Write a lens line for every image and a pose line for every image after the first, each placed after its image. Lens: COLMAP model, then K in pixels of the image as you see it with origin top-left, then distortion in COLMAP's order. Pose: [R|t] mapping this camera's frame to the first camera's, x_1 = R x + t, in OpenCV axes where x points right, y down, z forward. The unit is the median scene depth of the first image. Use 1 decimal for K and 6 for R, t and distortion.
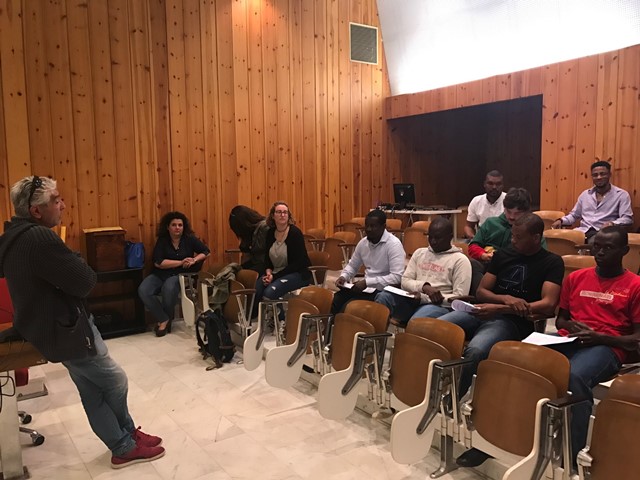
lens RADIAL K [[529.2, 0, 323.1], [0, 529.2, 240.4], [0, 0, 1]] dist [0.032002, -0.045716]
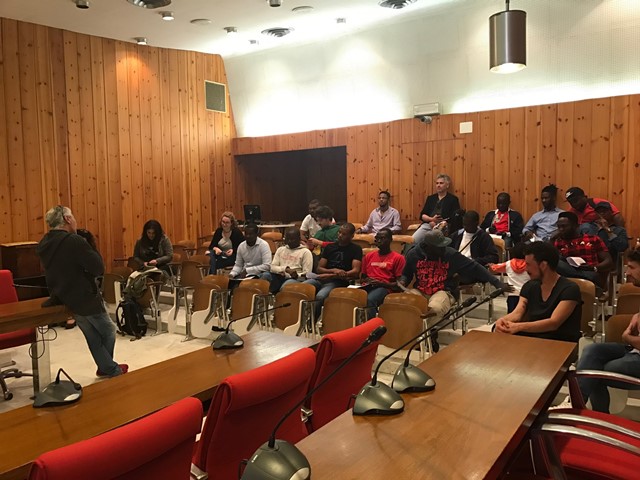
lens RADIAL K [[529.2, 0, 318.4], [0, 529.2, 240.5], [0, 0, 1]] dist [0.032002, -0.045716]
pose [[0.942402, -0.025828, 0.333484, -0.168968], [0.037212, 0.998921, -0.027792, 0.031082], [-0.332407, 0.038601, 0.942346, -0.377929]]
